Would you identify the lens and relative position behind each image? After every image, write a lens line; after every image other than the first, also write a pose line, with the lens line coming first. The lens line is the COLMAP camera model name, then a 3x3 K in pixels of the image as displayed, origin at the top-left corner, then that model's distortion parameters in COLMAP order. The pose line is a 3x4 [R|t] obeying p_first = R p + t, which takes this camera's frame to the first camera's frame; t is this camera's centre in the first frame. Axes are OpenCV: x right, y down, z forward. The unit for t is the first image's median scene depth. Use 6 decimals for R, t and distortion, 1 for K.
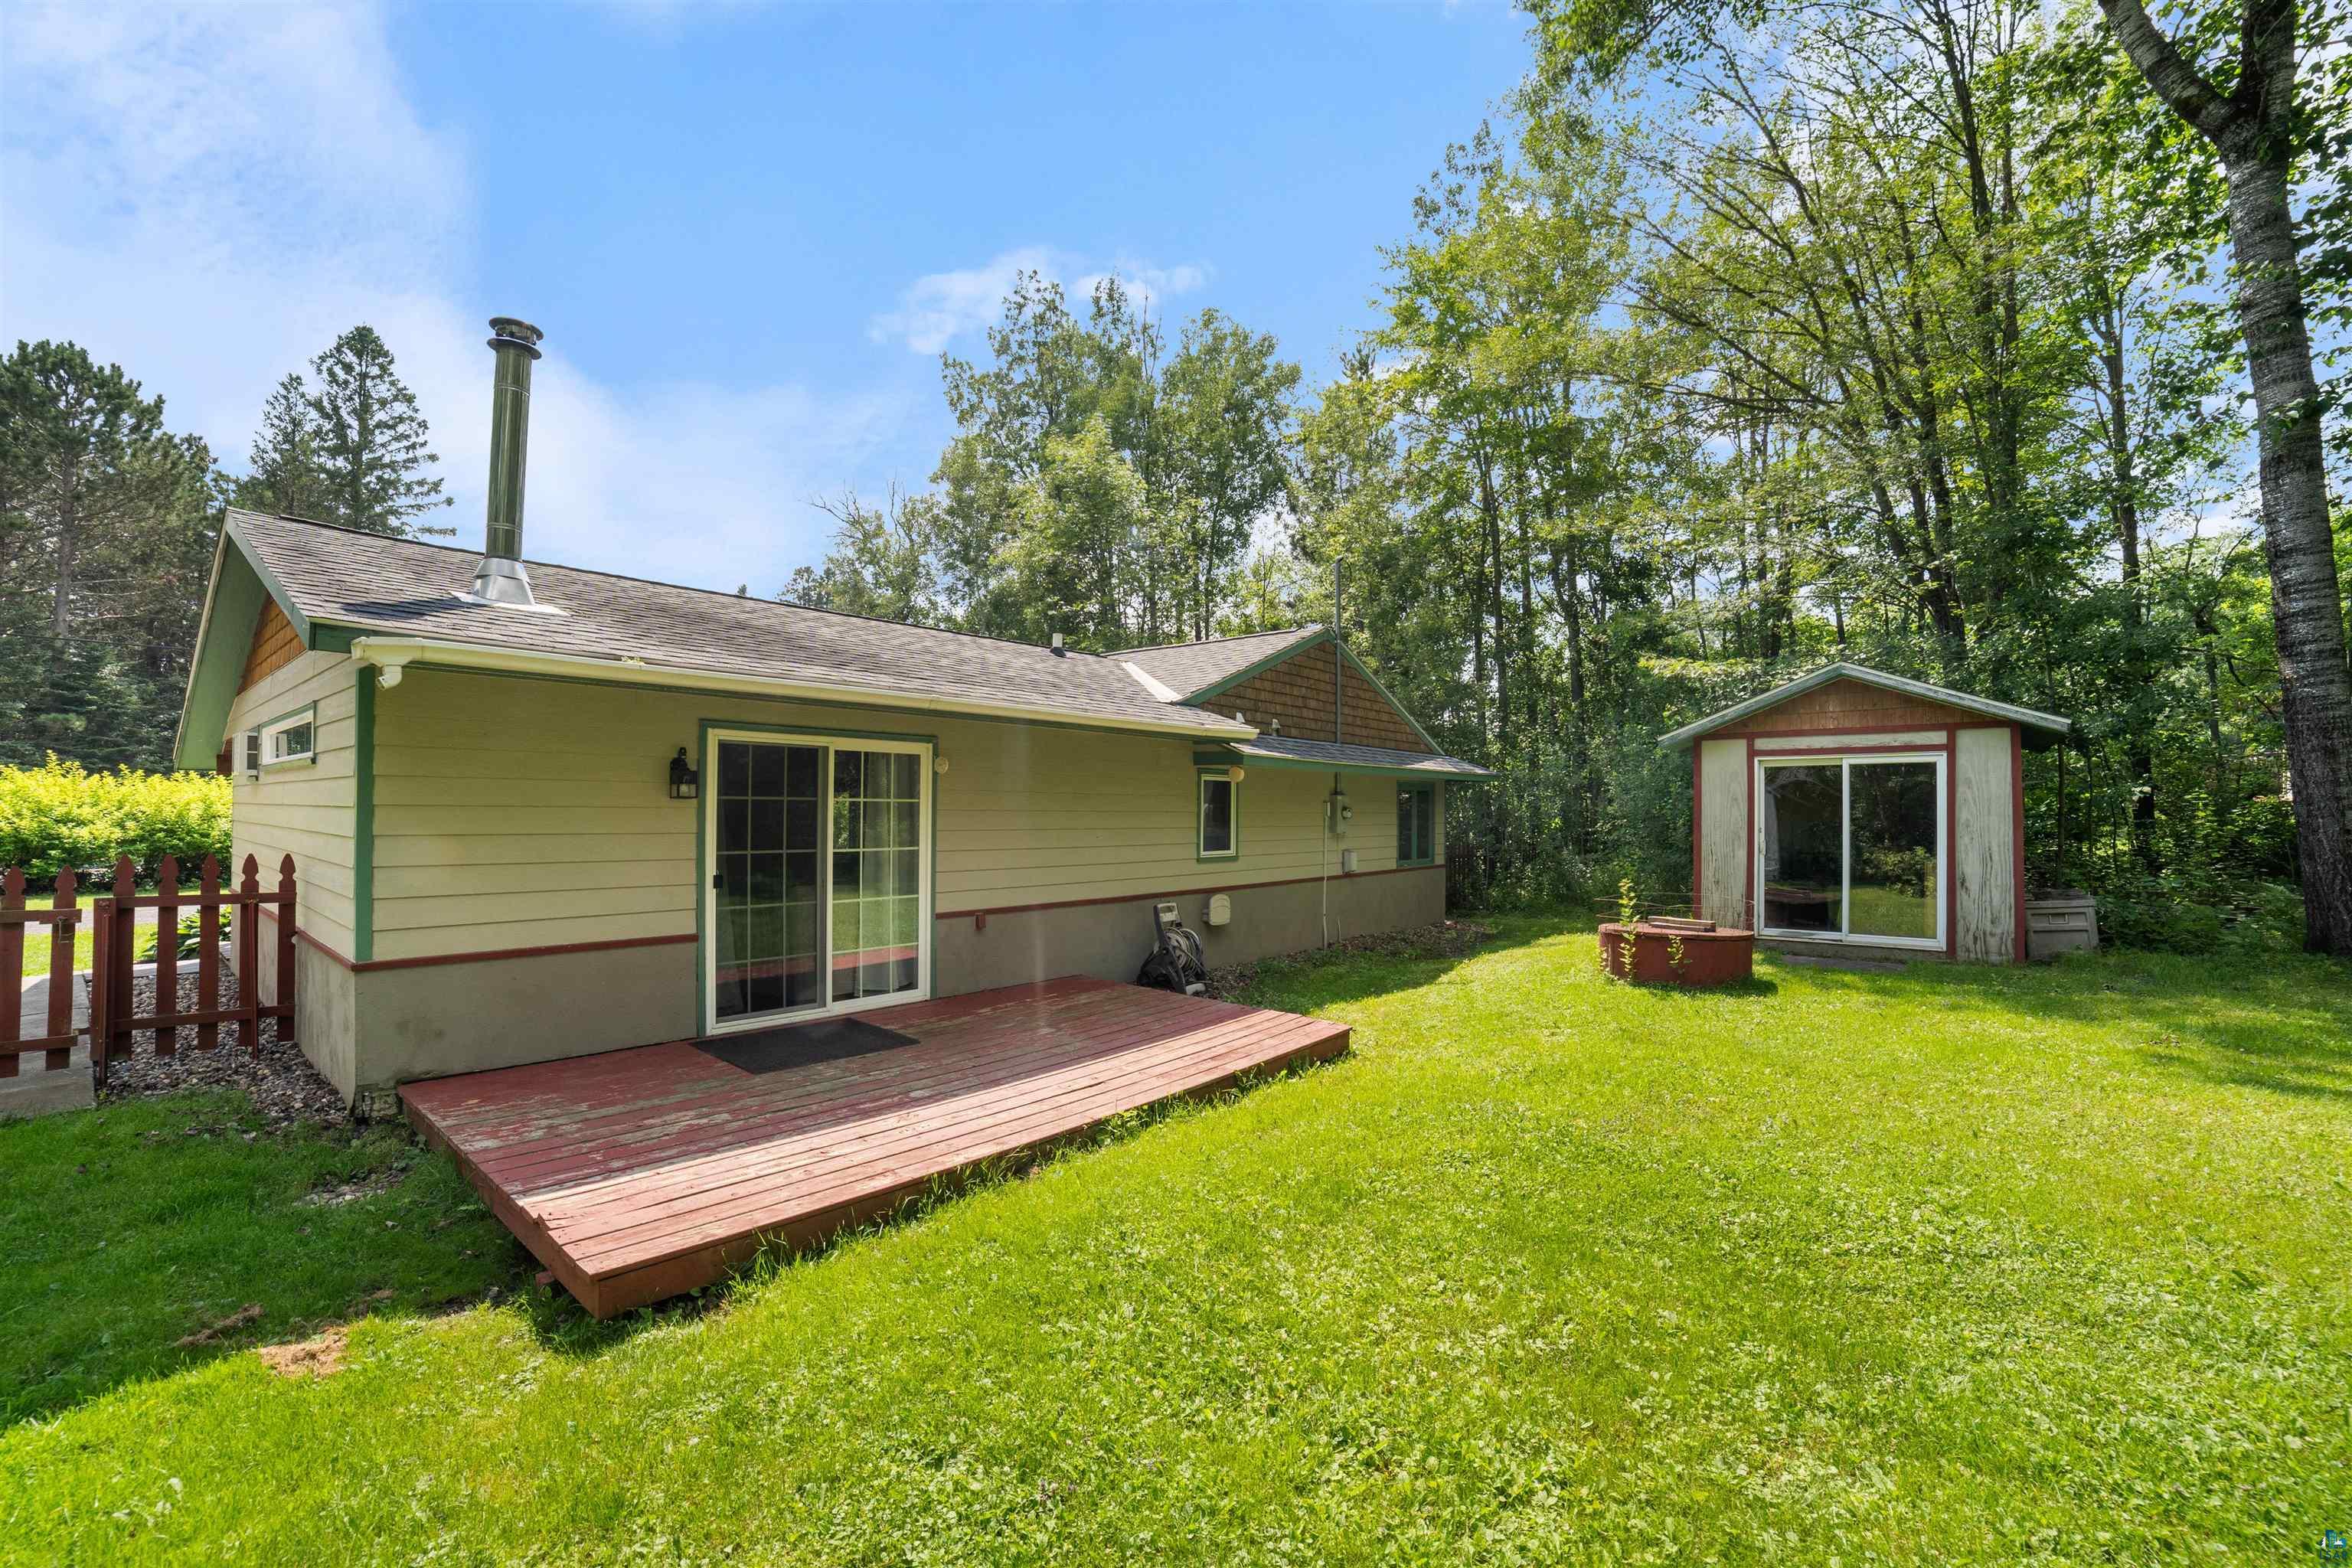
lens RADIAL K [[967.6, 0, 1164.5], [0, 967.6, 799.9], [0, 0, 1]] dist [-0.082889, 0.000109]
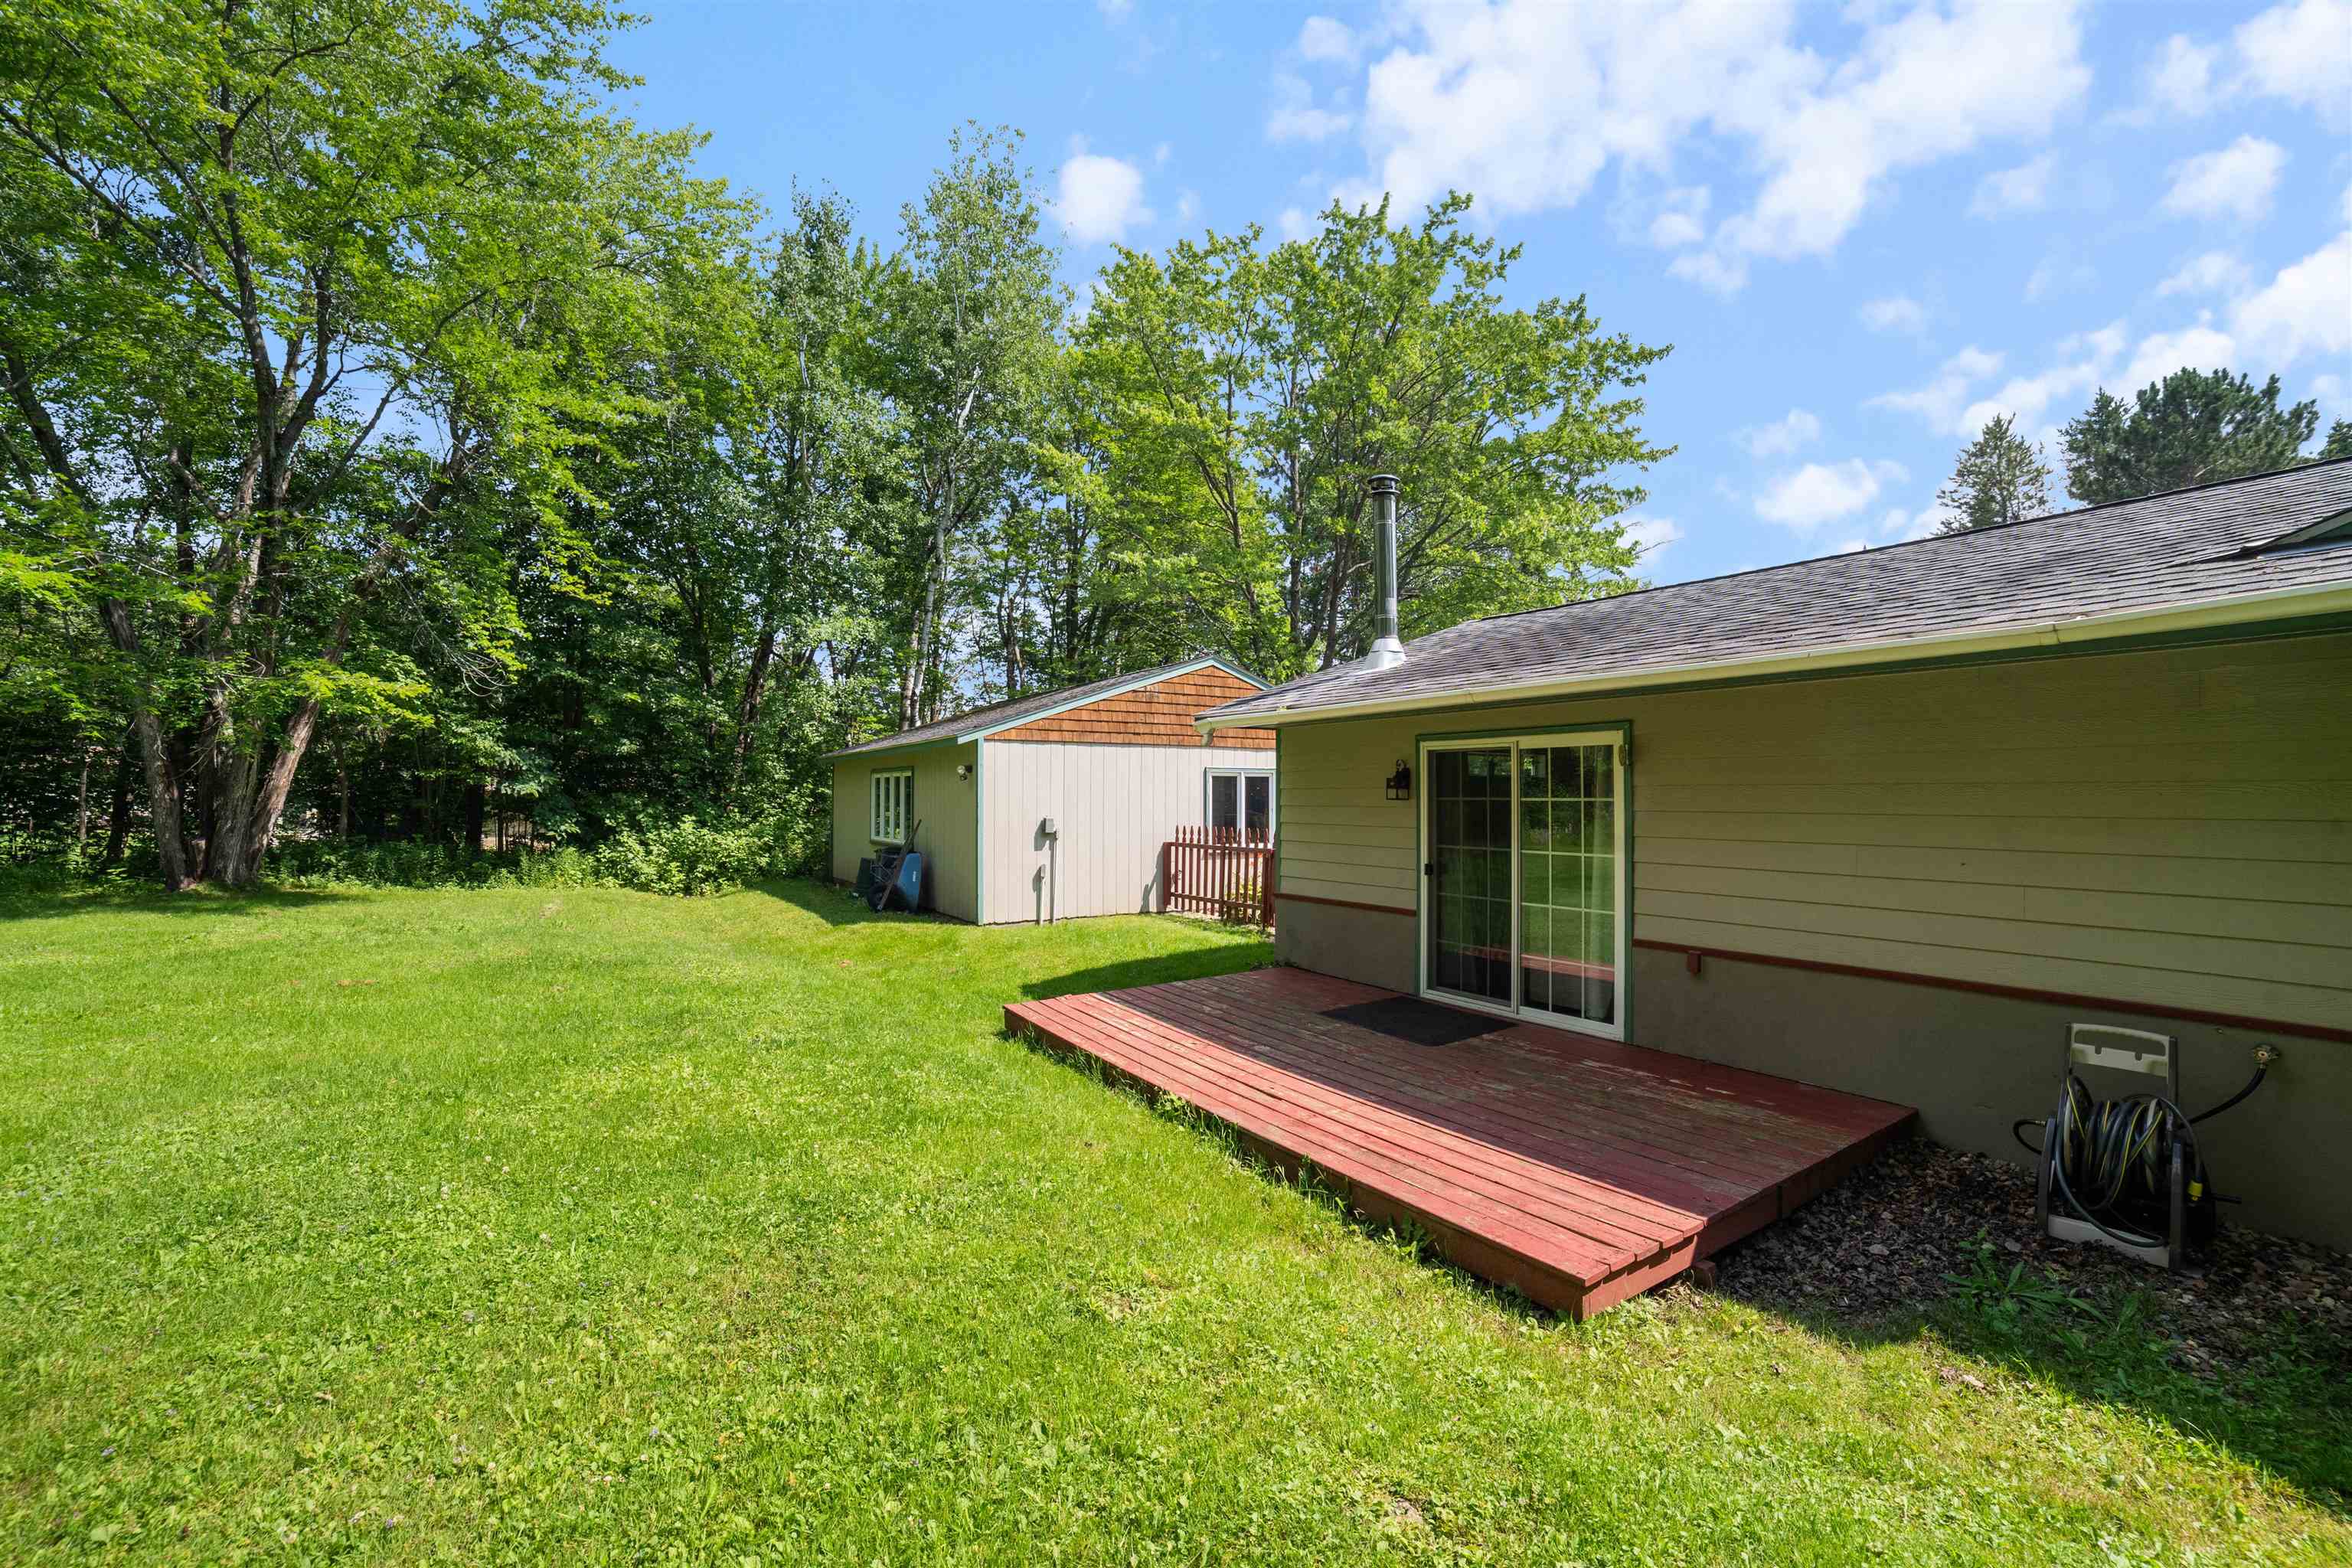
lens RADIAL K [[967.6, 0, 1164.5], [0, 967.6, 799.9], [0, 0, 1]] dist [-0.082889, 0.000109]
pose [[-0.314582, -0.005894, -0.949212, 0.802819], [0.007950, 0.999929, -0.008844, 0.007217], [0.949197, -0.010329, -0.314513, 1.104621]]
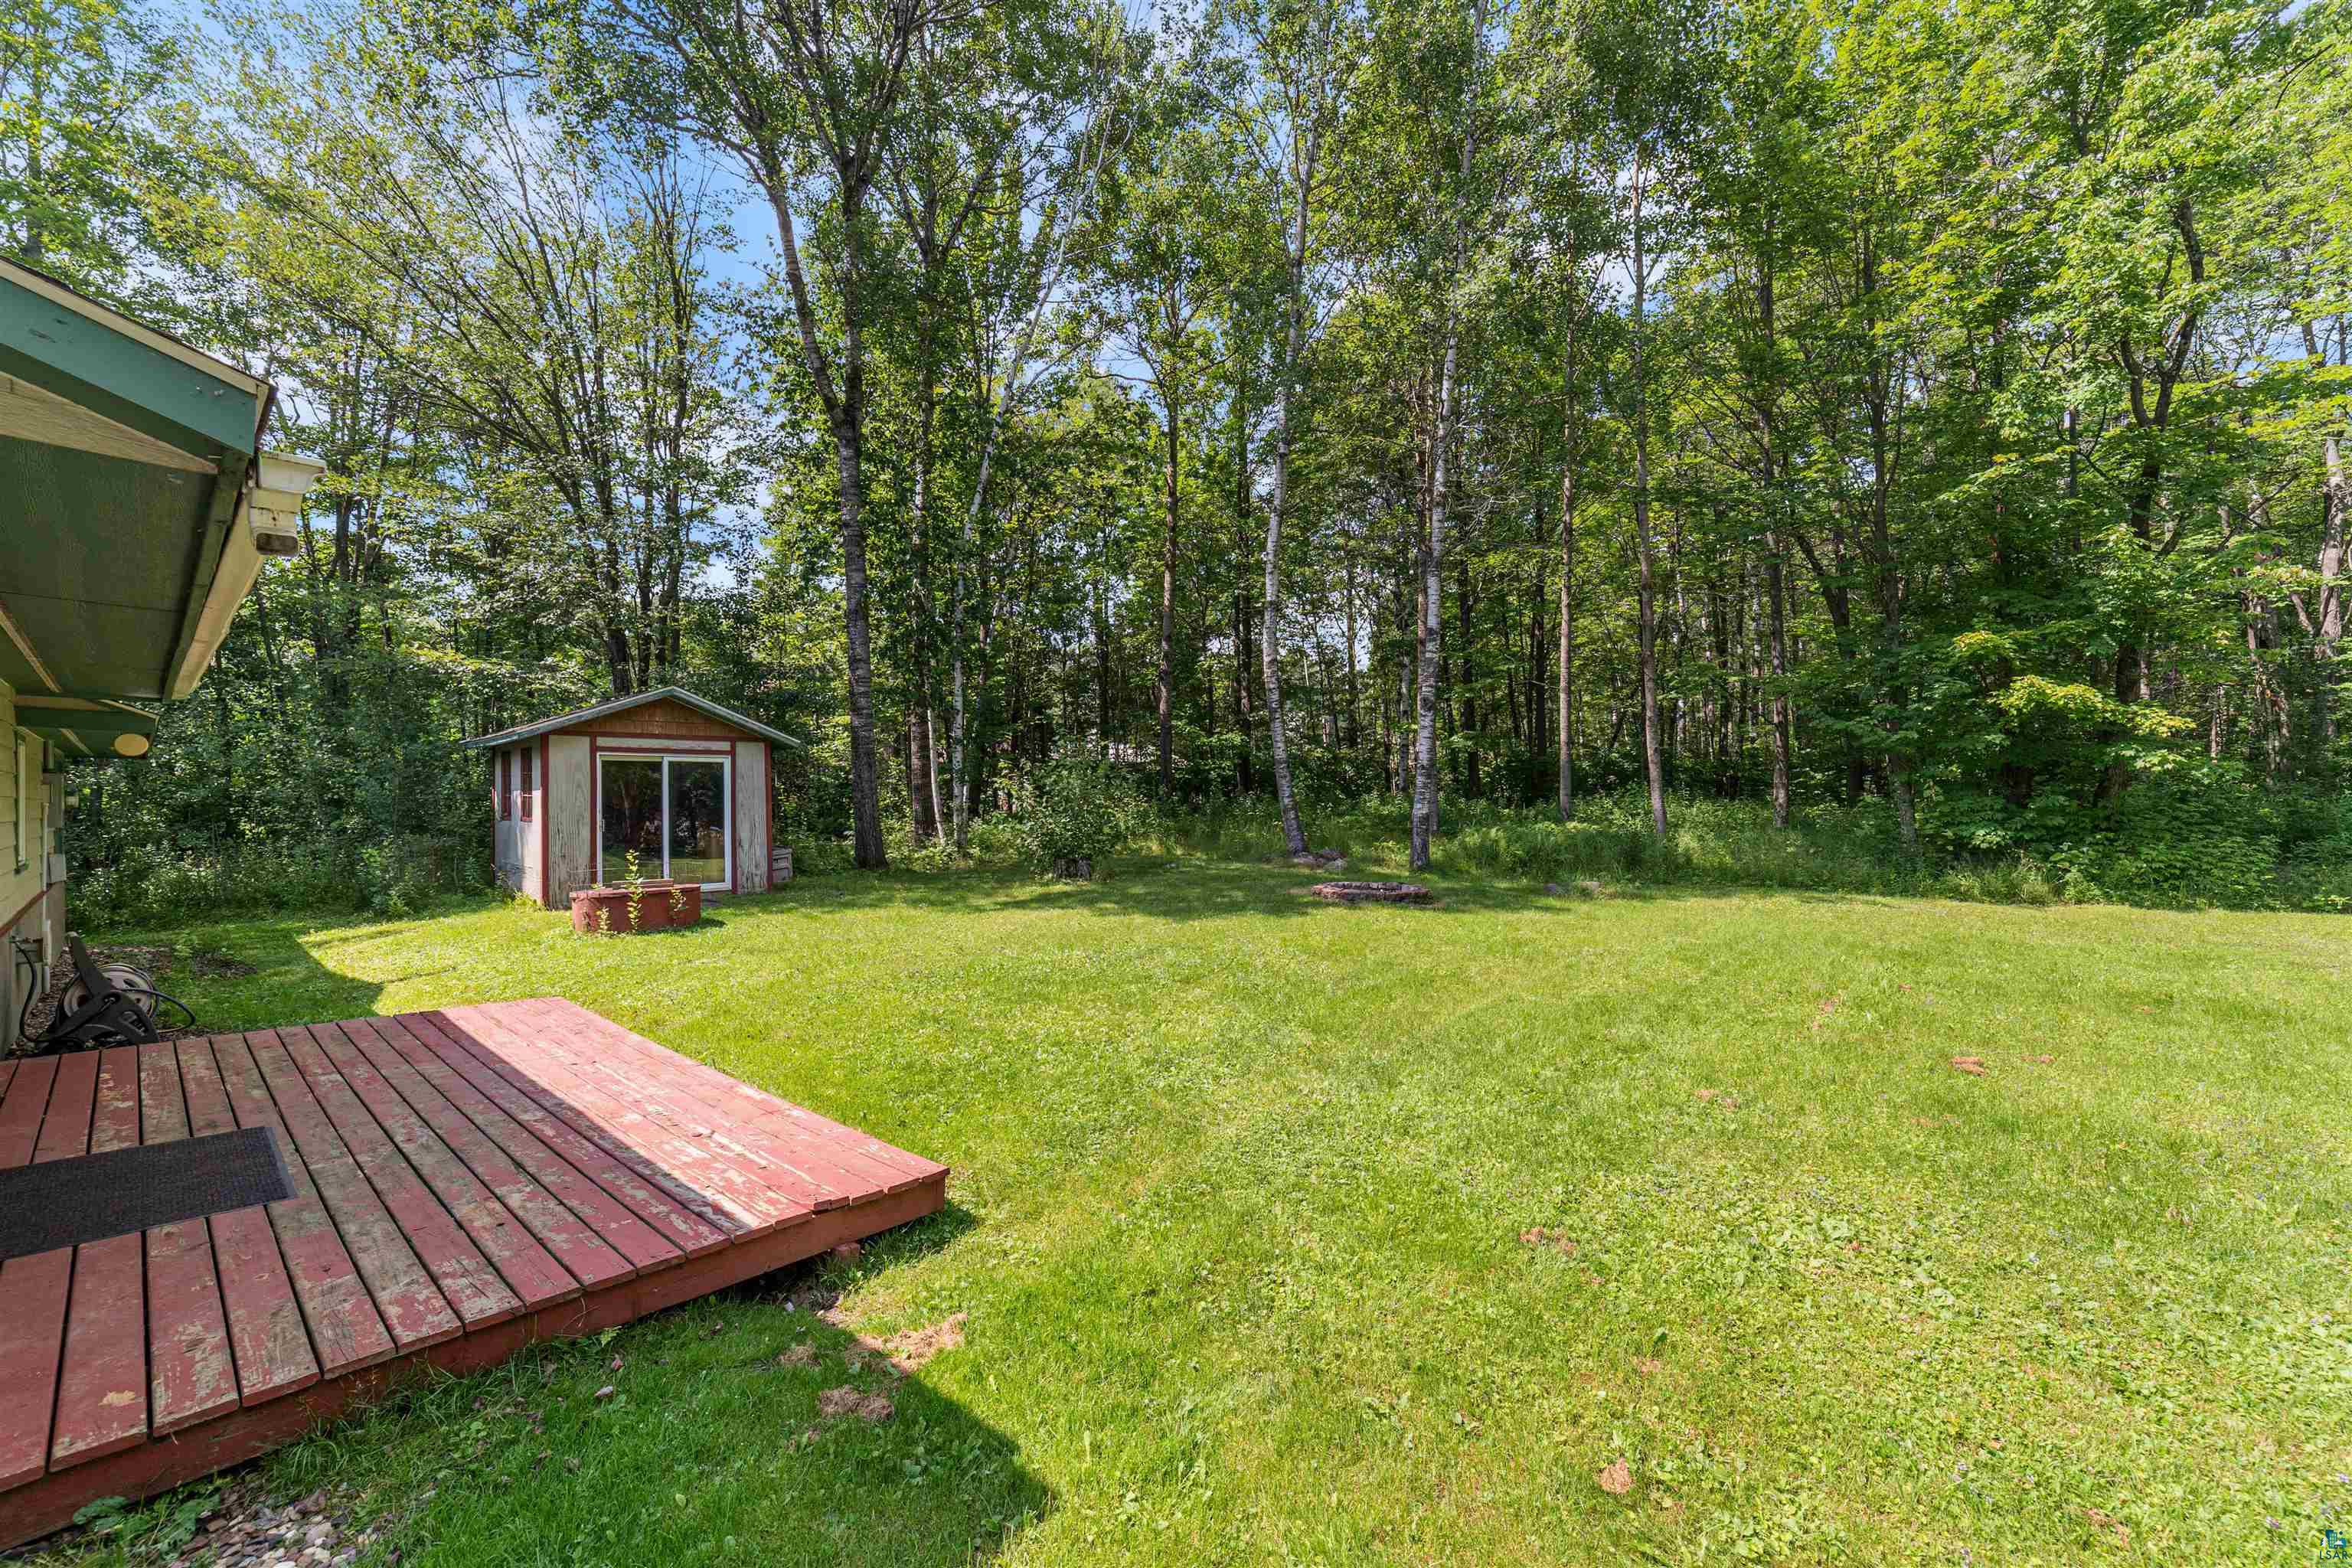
lens RADIAL K [[950.1, 0, 1181.2], [0, 950.1, 771.1], [0, 0, 1]] dist [-0.000671, 0.000155]
pose [[0.022197, 0.024733, 0.999448, -0.983598], [-0.010343, 0.999646, -0.024508, 0.003411], [-0.999700, -0.009793, 0.022445, 0.335935]]
